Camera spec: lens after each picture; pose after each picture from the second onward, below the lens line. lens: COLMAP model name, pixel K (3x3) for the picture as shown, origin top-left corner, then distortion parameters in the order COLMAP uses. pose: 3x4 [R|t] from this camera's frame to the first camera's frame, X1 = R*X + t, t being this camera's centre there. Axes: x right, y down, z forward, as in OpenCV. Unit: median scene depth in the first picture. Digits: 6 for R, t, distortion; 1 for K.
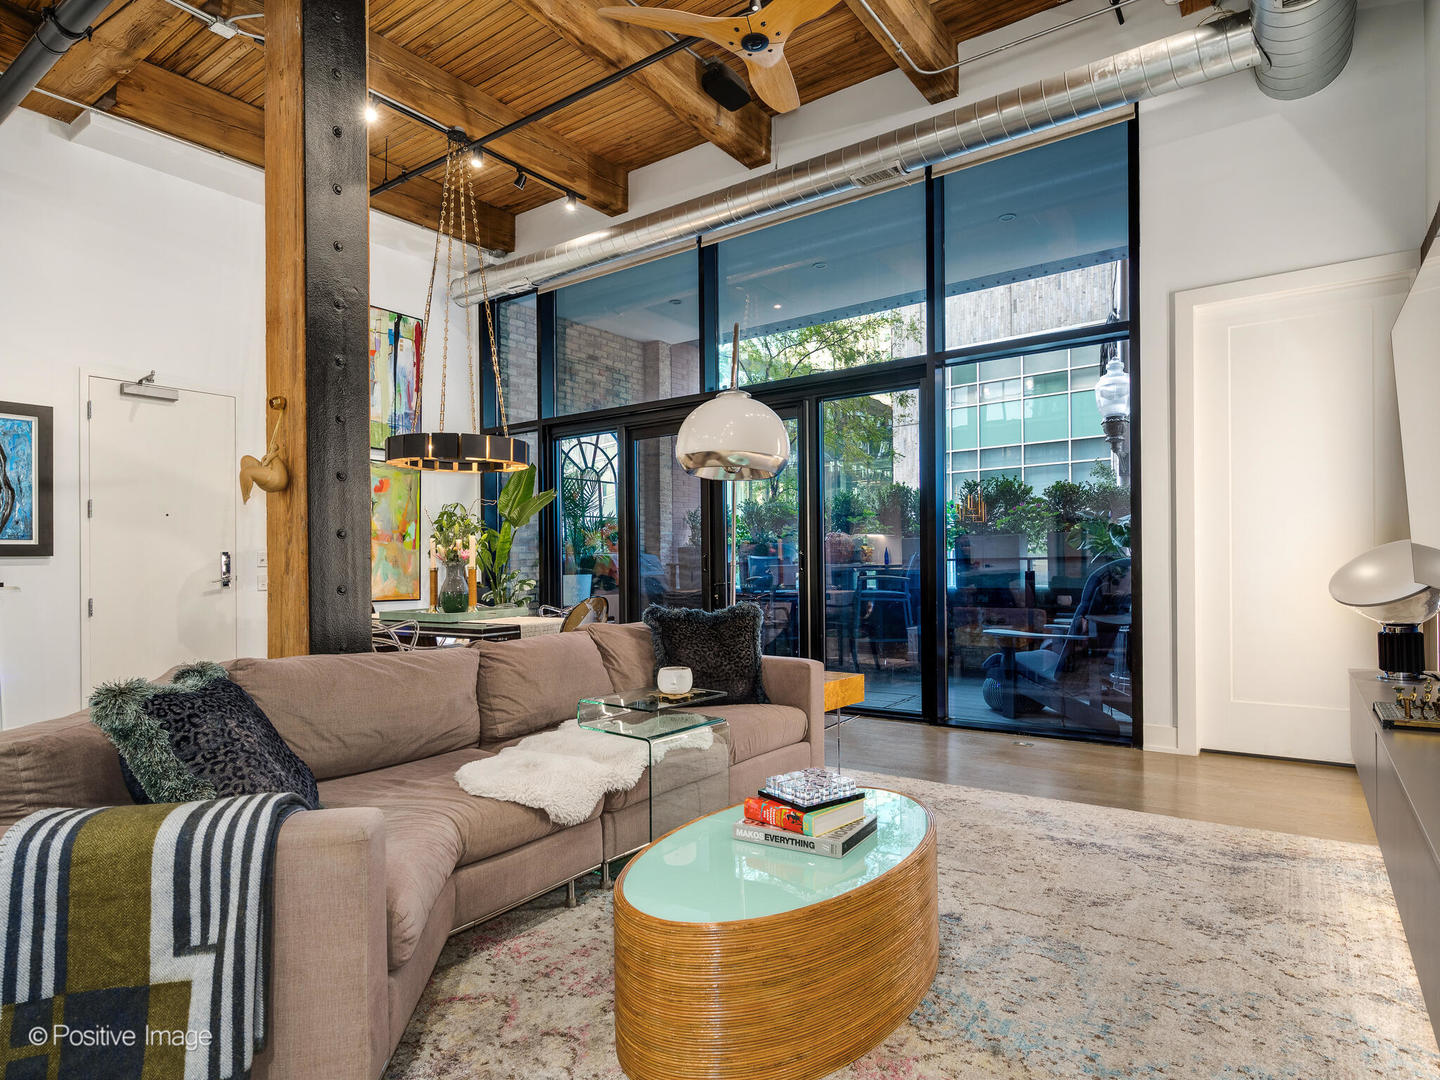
lens RADIAL K [[812.3, 0, 739.1], [0, 812.3, 557.8], [0, 0, 1]] dist [-0.002812, -0.001277]
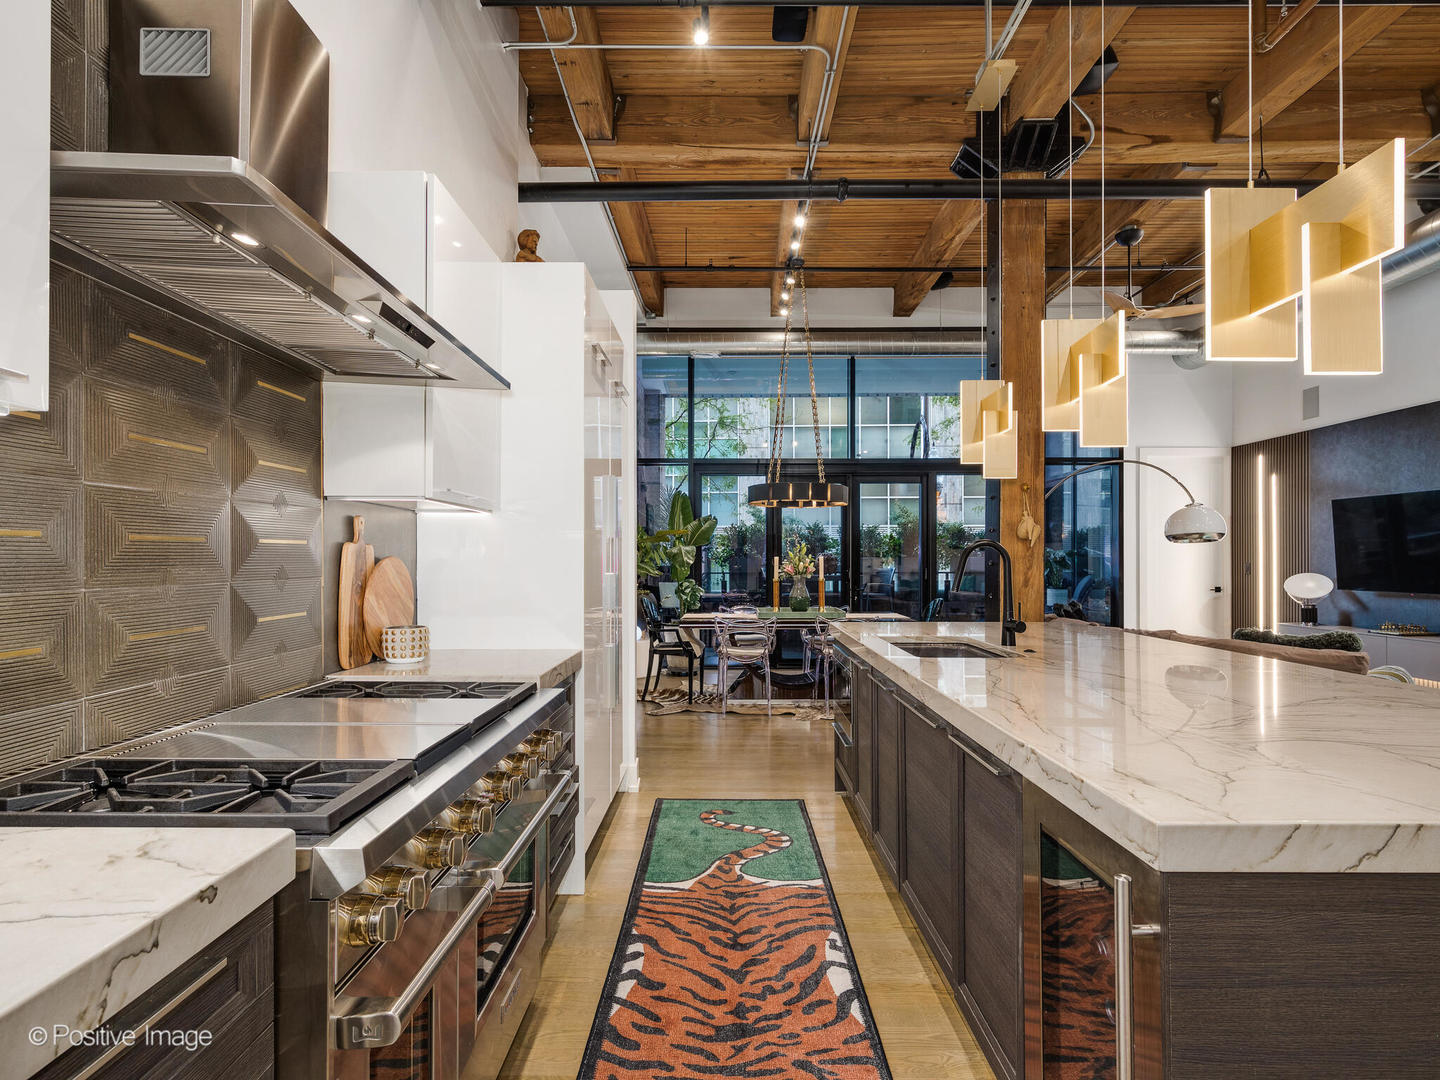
lens RADIAL K [[736.4, 0, 722.2], [0, 736.4, 553.8], [0, 0, 1]] dist [-0.003582, -0.002187]
pose [[0.831568, 0.024346, 0.554889, -1.178300], [-0.018732, 0.999700, -0.015791, -0.008636], [-0.555107, 0.002737, 0.831774, 0.048714]]
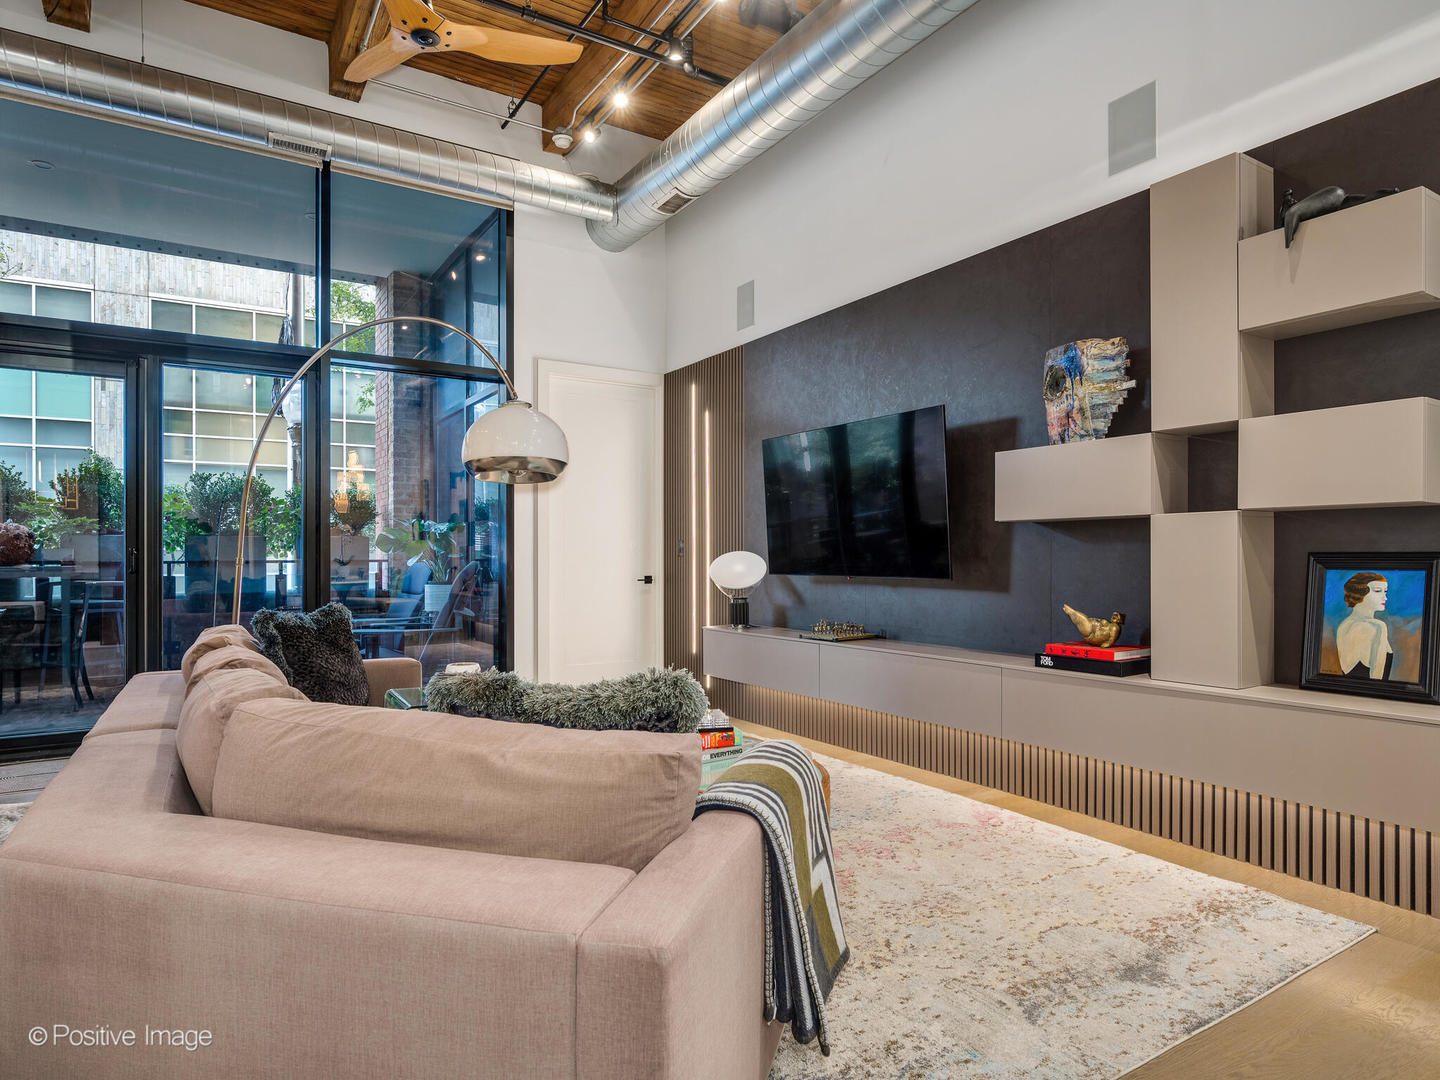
lens RADIAL K [[902.5, 0, 690.6], [0, 902.5, 556.3], [0, 0, 1]] dist [-0.003282, 0.004121]
pose [[0.434344, 0.018750, 0.900552, -0.545270], [-0.007666, 0.999824, -0.017120, 0.011838], [-0.900715, 0.000532, 0.434411, 0.143500]]
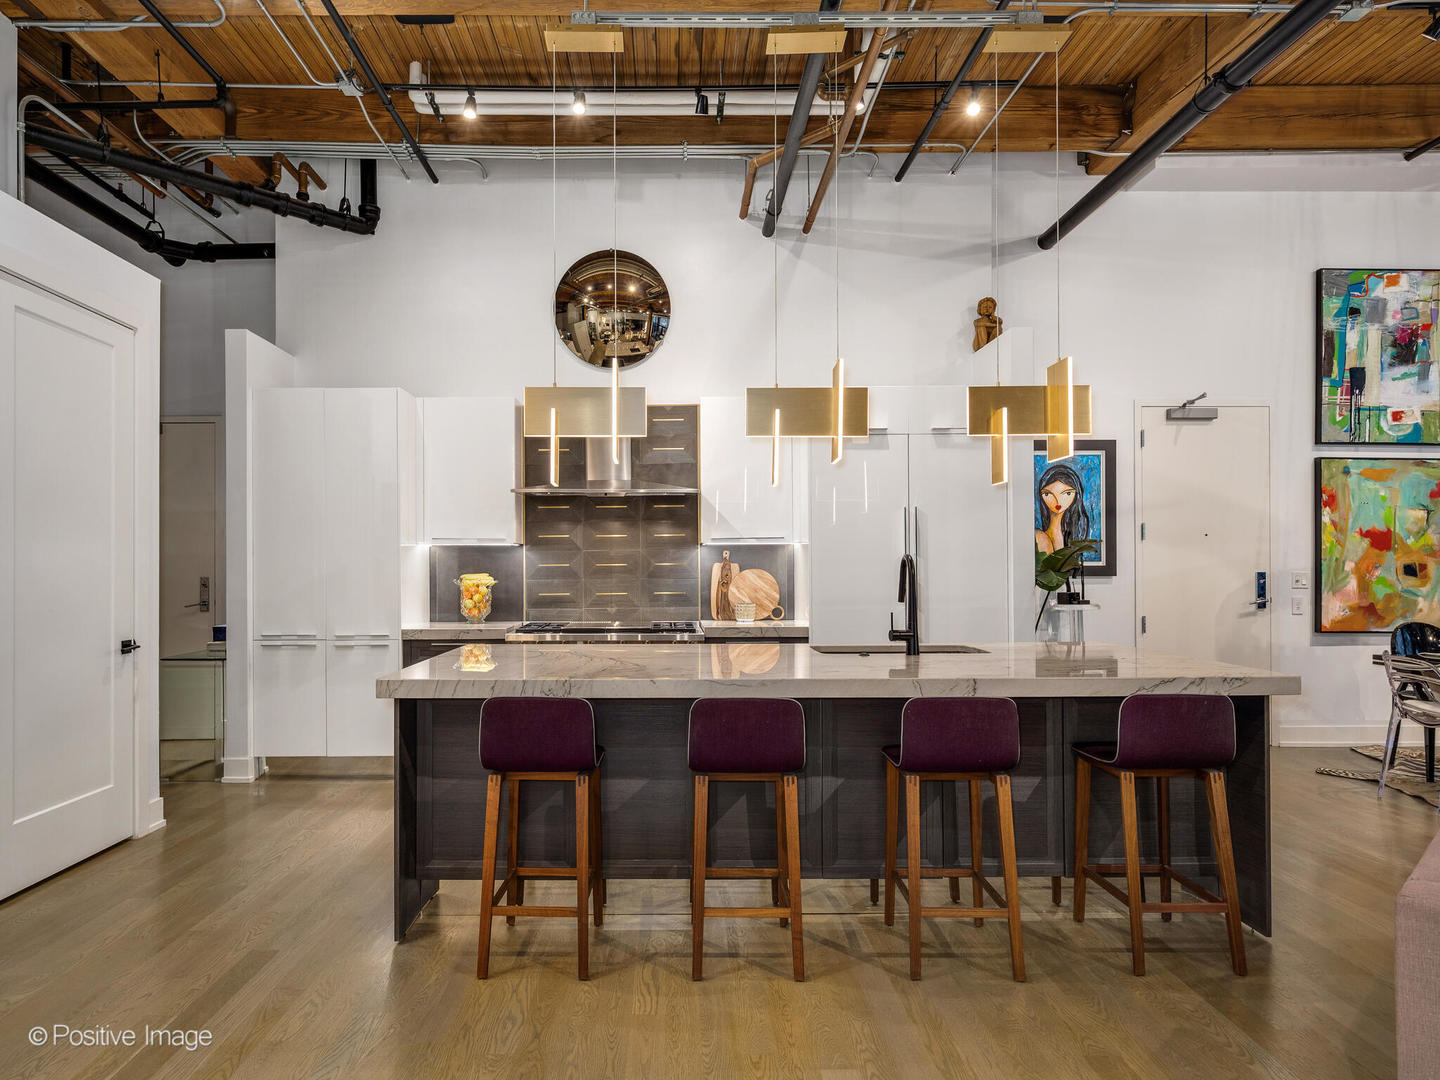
lens RADIAL K [[878.6, 0, 666.9], [0, 878.6, 550.1], [0, 0, 1]] dist [0.006505, -0.004868]
pose [[0.571892, 0.001773, -0.820327, -0.218935], [-0.003707, 0.999993, -0.000423, -0.034599], [0.820321, 0.003282, 0.571894, -0.175626]]
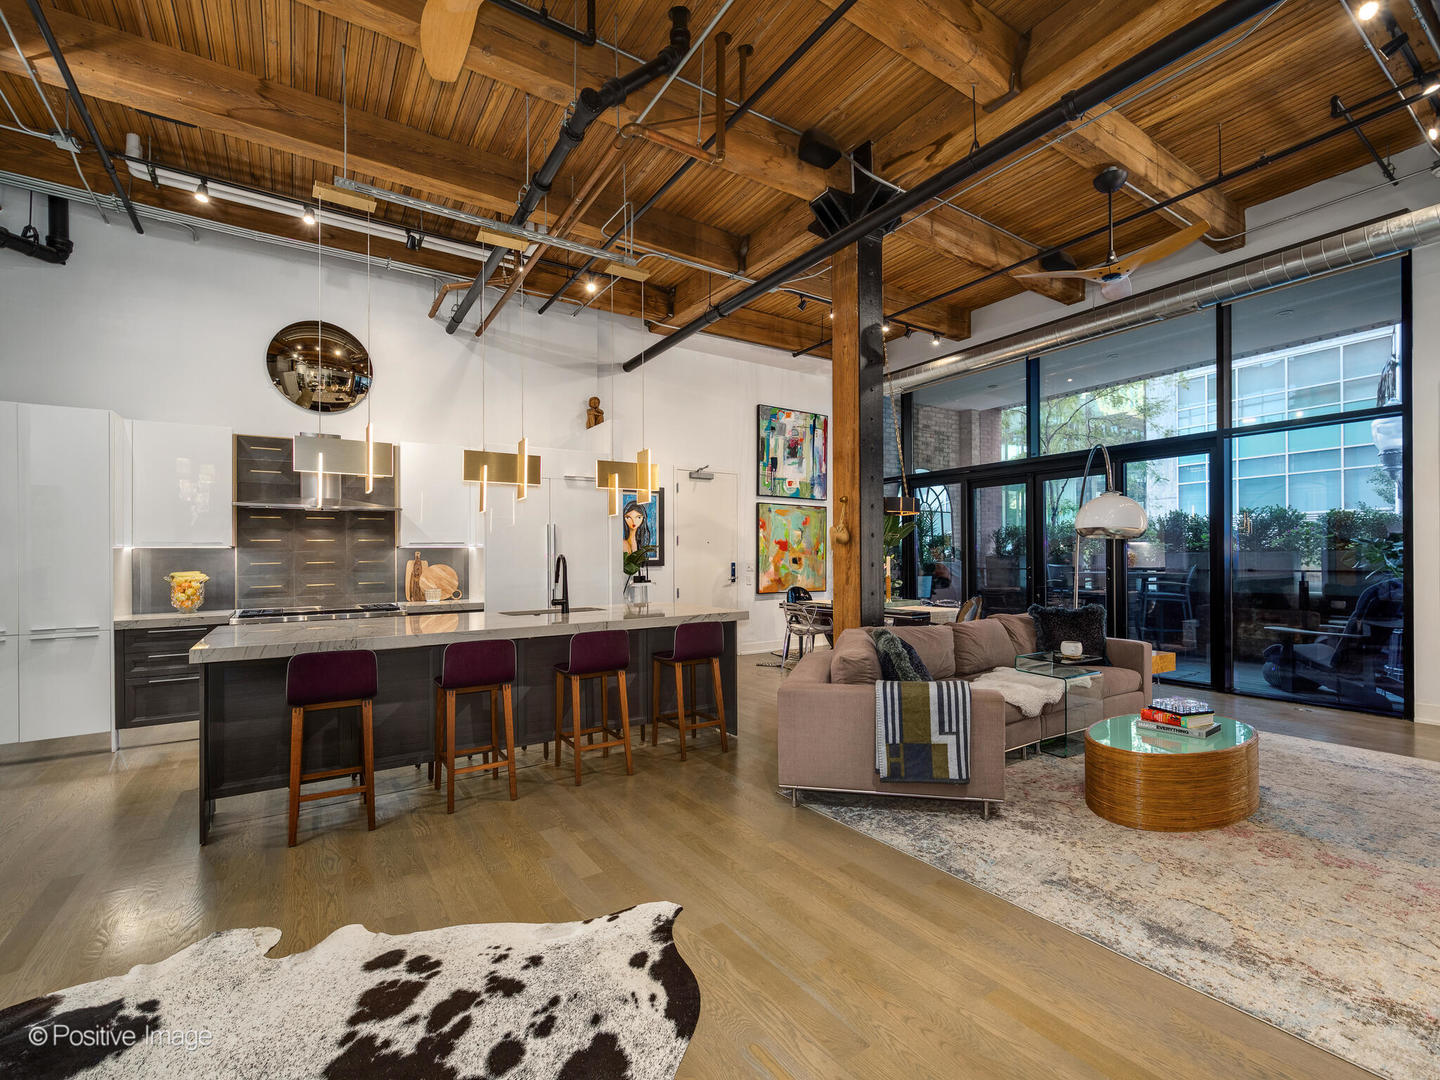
lens RADIAL K [[646.3, 0, 733.4], [0, 646.3, 550.9], [0, 0, 1]] dist [0.001607, -0.000375]
pose [[0.933300, 0.002693, -0.359087, -0.150194], [-0.003203, 0.999995, -0.000825, -0.037133], [0.359083, 0.001920, 0.933304, -0.356836]]
